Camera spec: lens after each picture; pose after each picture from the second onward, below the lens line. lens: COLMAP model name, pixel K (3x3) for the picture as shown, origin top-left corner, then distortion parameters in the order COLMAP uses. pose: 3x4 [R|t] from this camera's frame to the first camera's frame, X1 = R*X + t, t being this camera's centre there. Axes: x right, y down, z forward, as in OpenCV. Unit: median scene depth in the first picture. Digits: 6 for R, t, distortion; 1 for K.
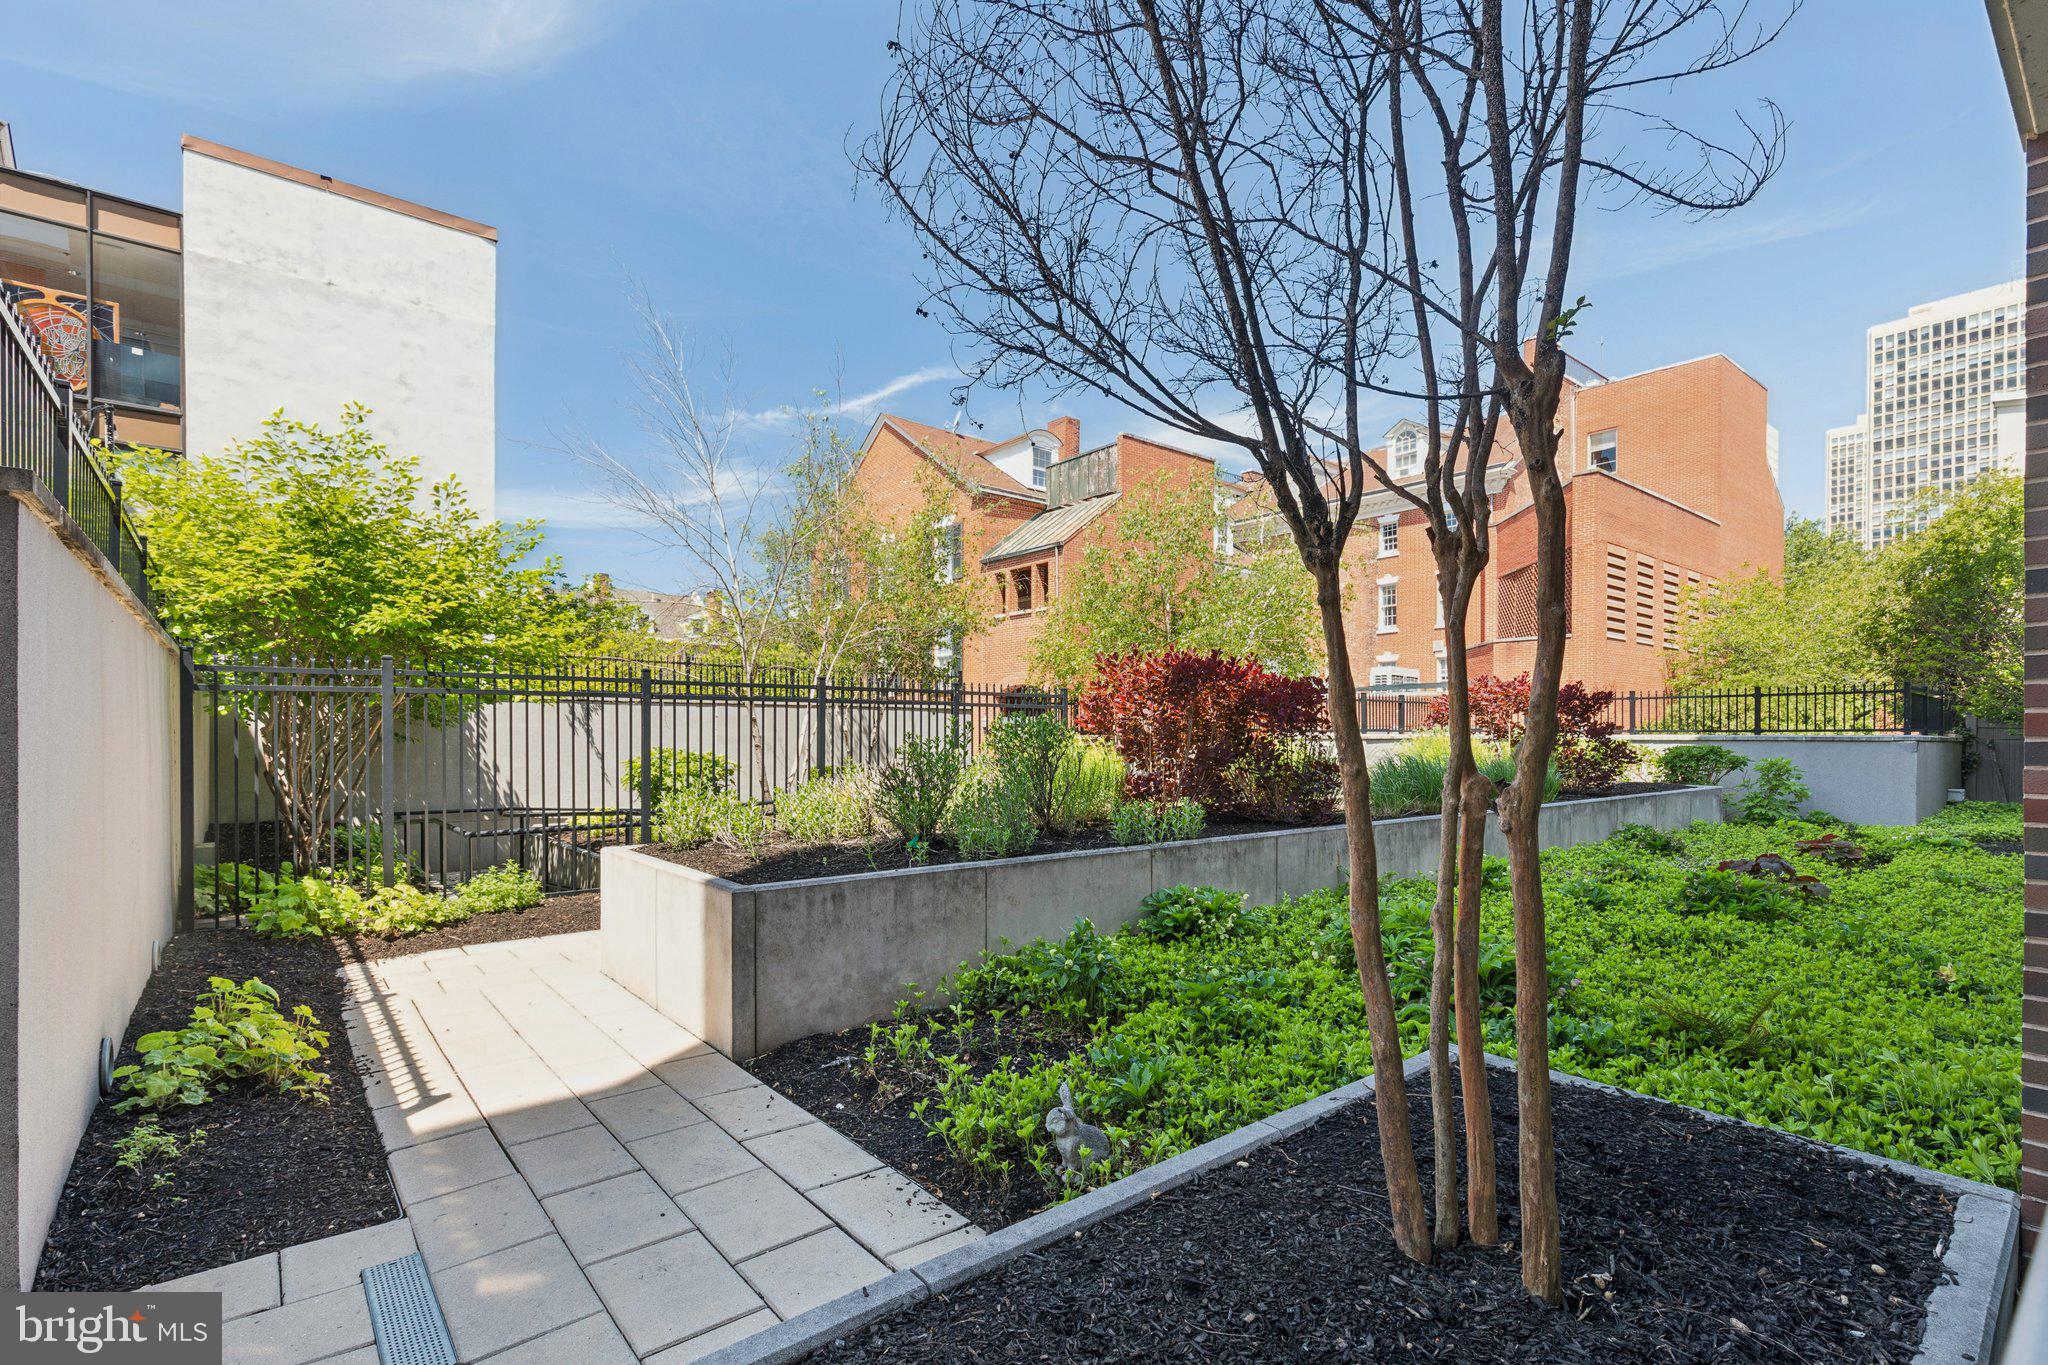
lens RADIAL K [[936.9, 0, 1014.3], [0, 936.9, 746.5], [0, 0, 1]] dist [0.003669, -0.000587]
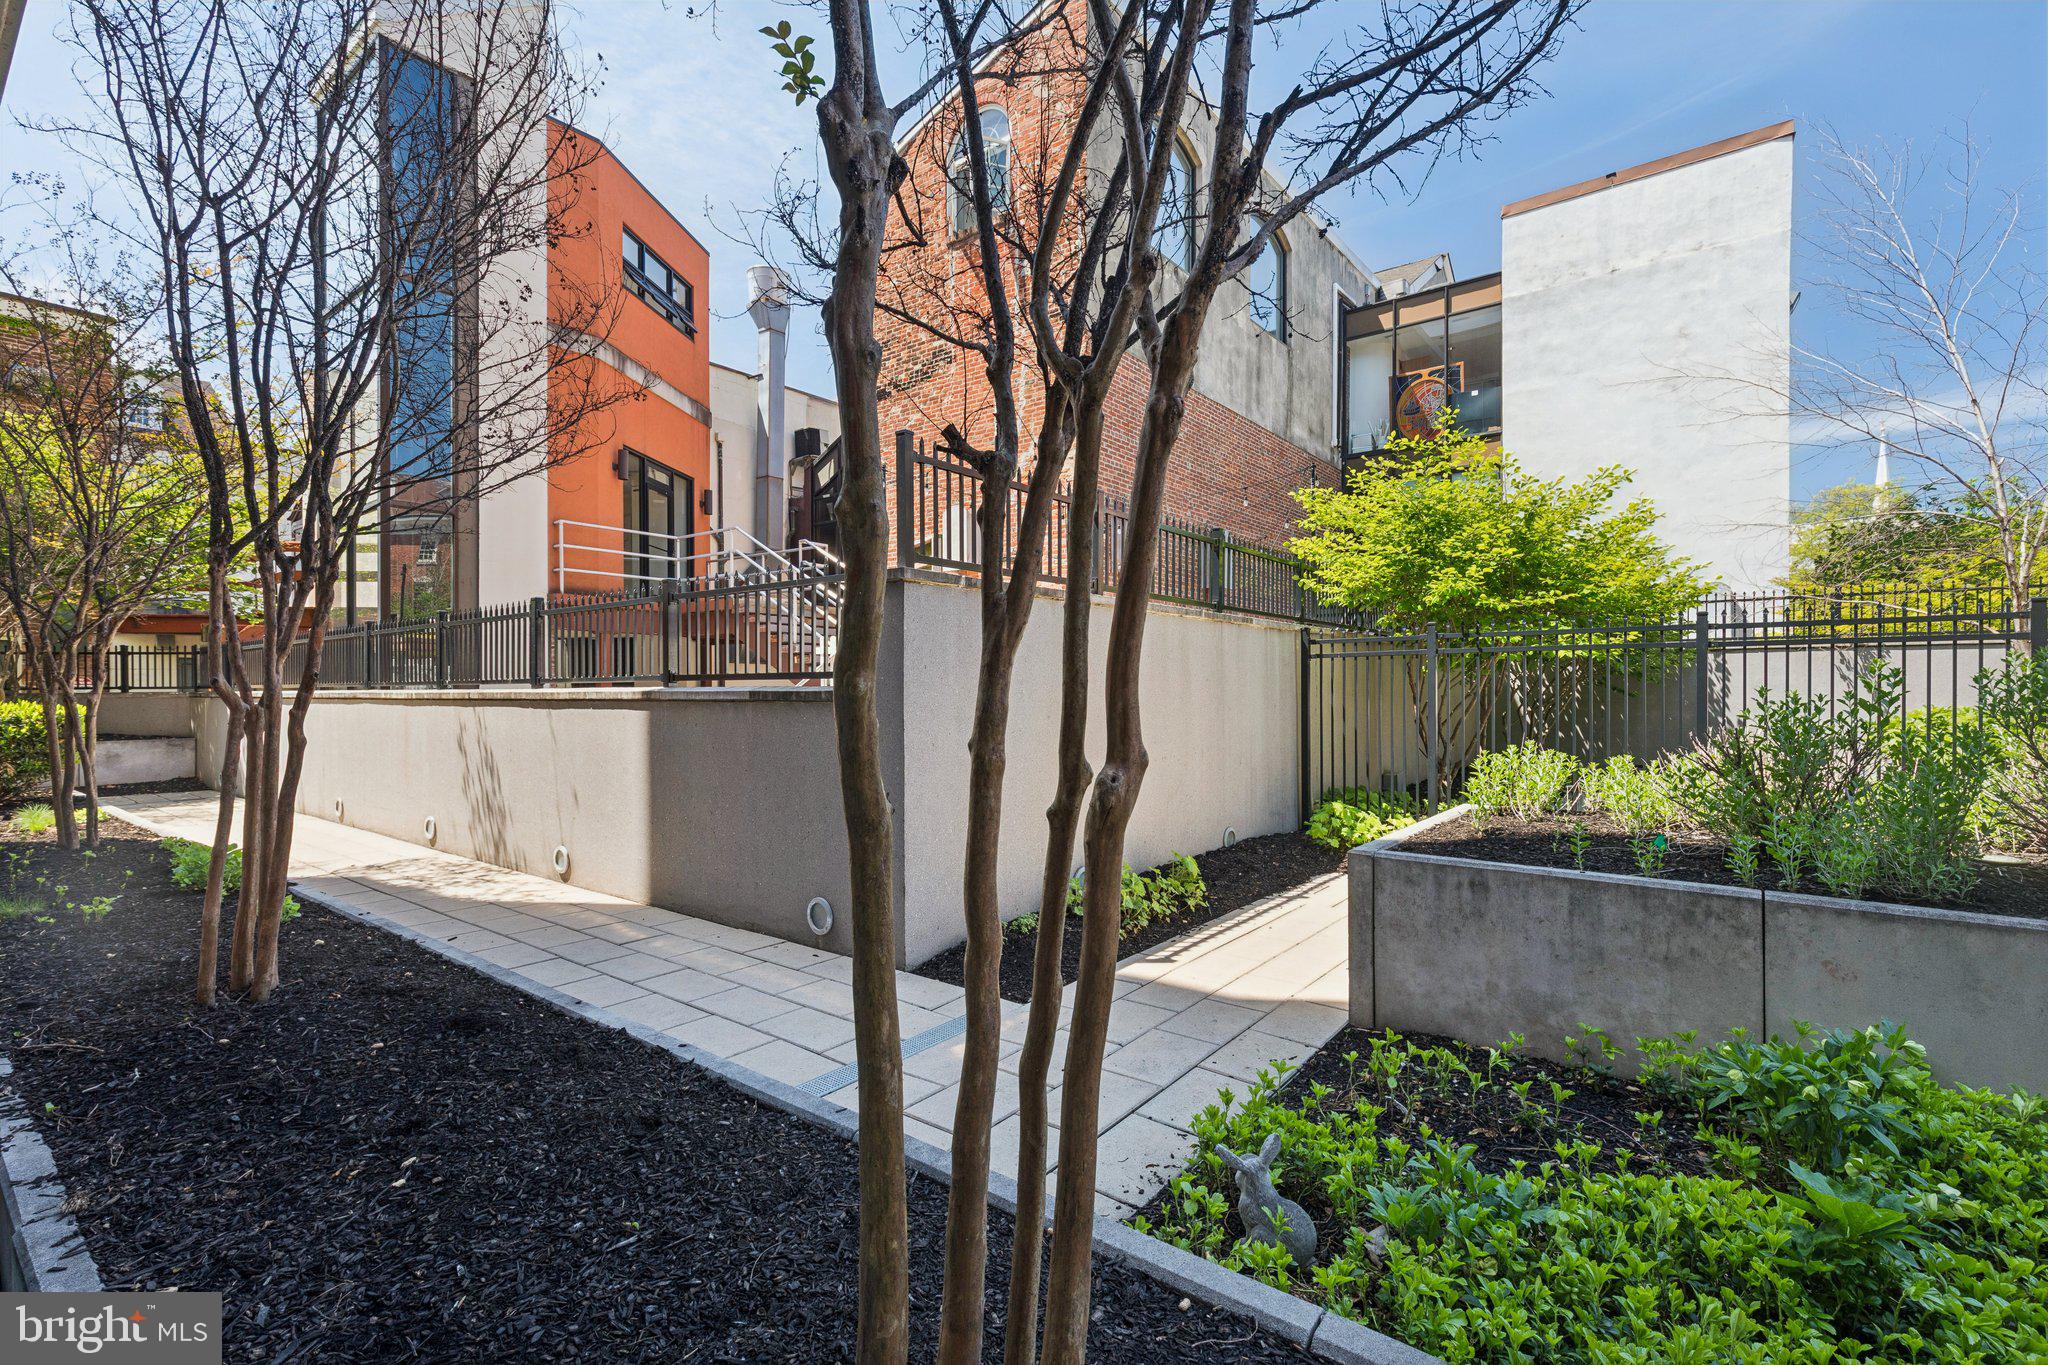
lens RADIAL K [[910.2, 0, 1024.0], [0, 910.2, 682.5], [0, 0, 1]] dist [0.002356, 0.000337]
pose [[0.220982, -0.008202, -0.975243, 0.320031], [-0.009137, 0.999903, -0.010479, -0.005428], [0.975235, 0.011227, 0.220886, 0.258501]]
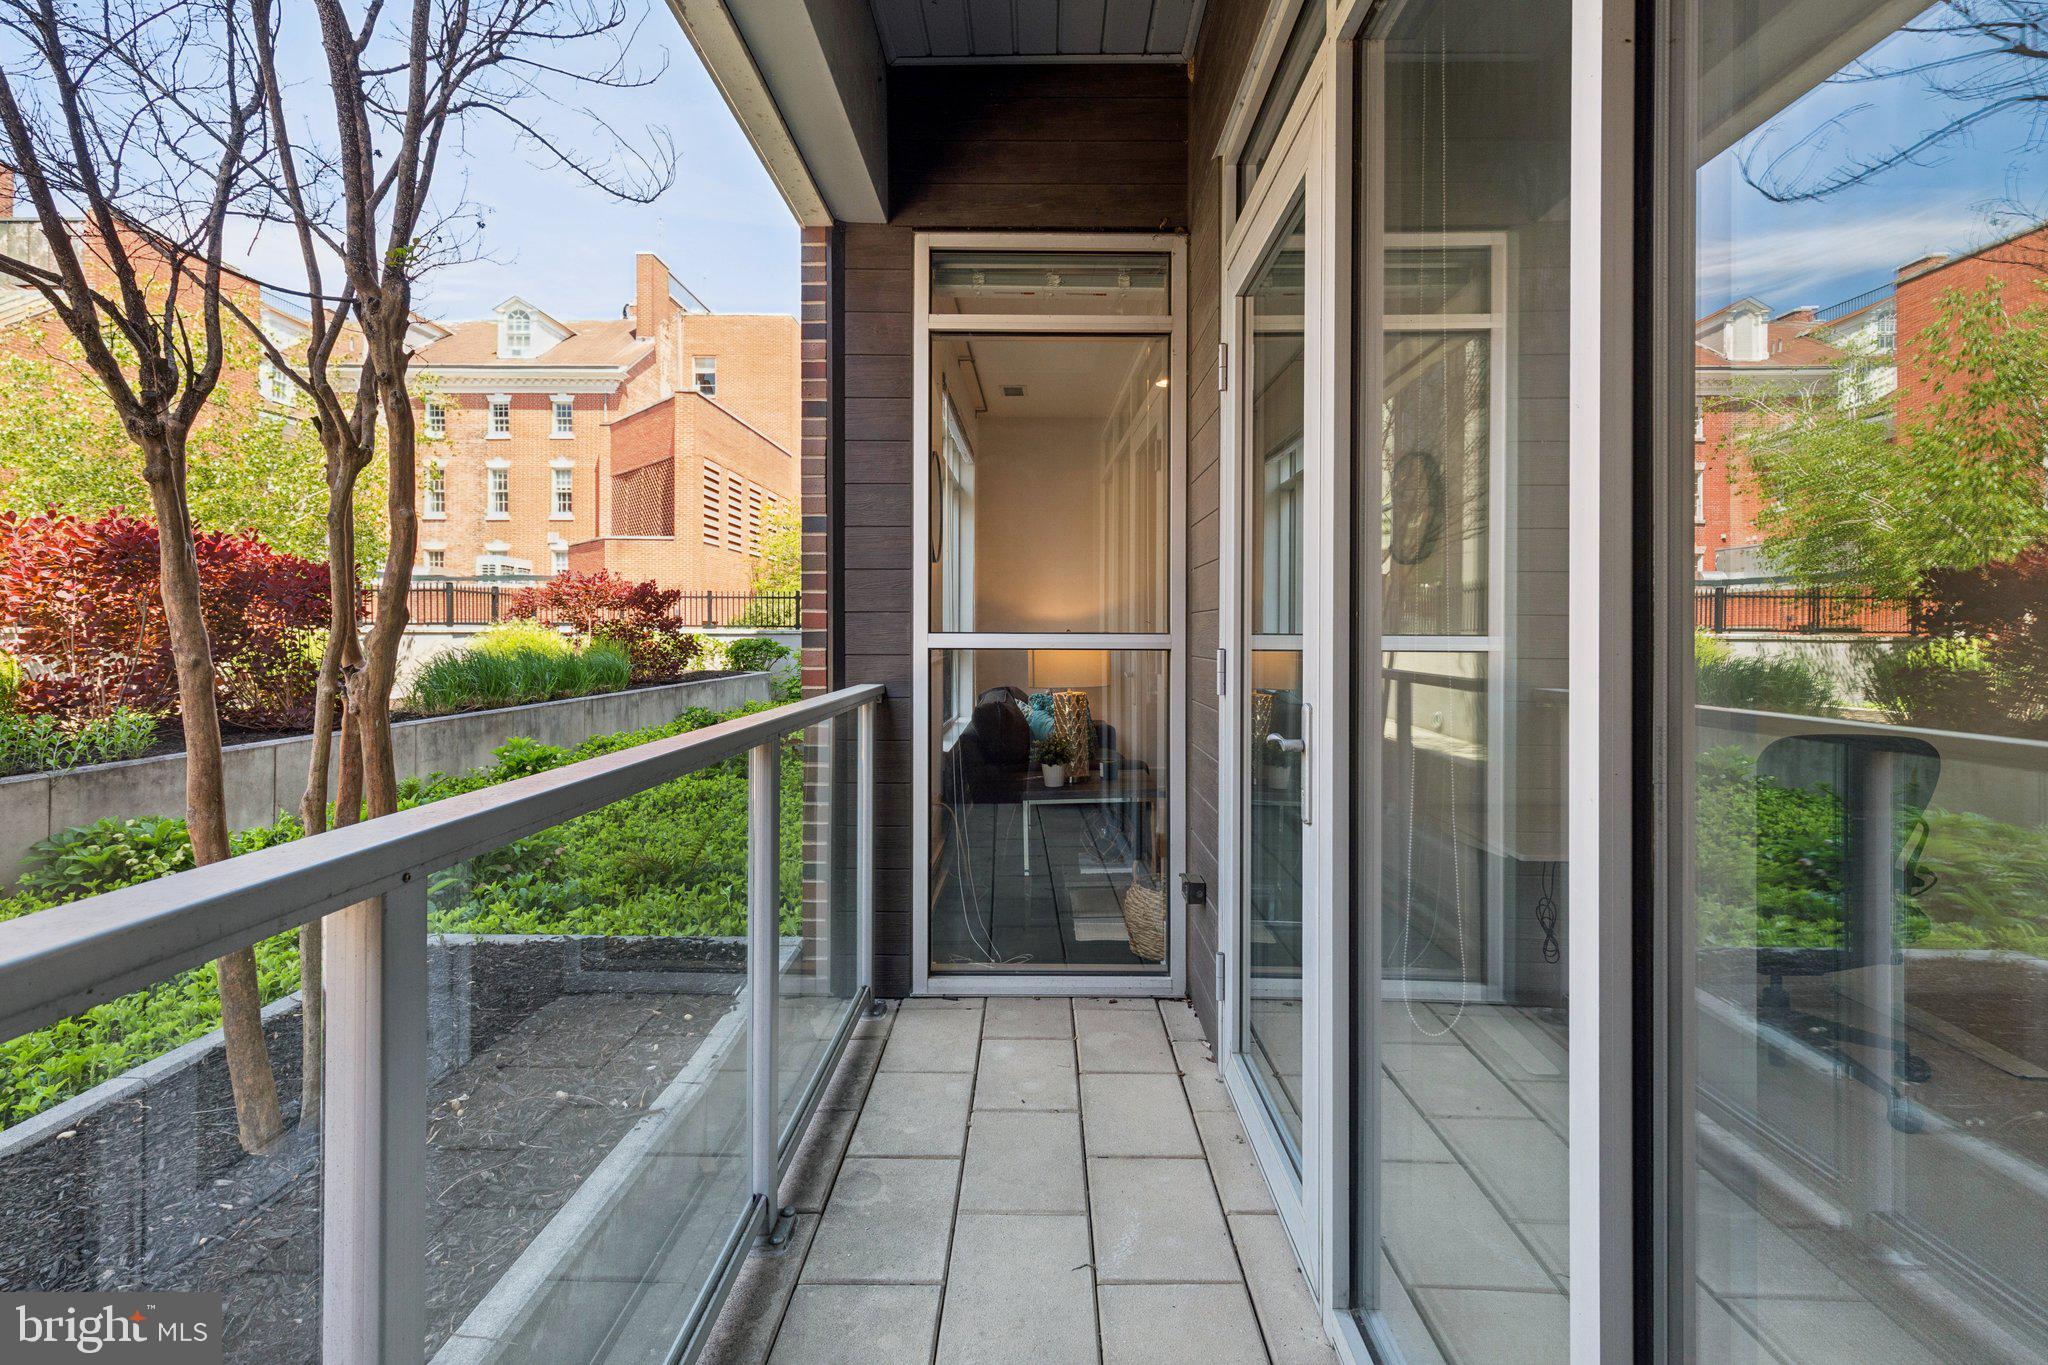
lens RADIAL K [[948.4, 0, 1031.1], [0, 948.4, 631.5], [0, 0, 1]] dist [0.006134, 0.000027]
pose [[0.640274, 0.001184, 0.768145, 0.050369], [0.006613, 0.999953, -0.007054, 0.002530], [-0.768118, 0.009596, 0.640236, -0.077571]]
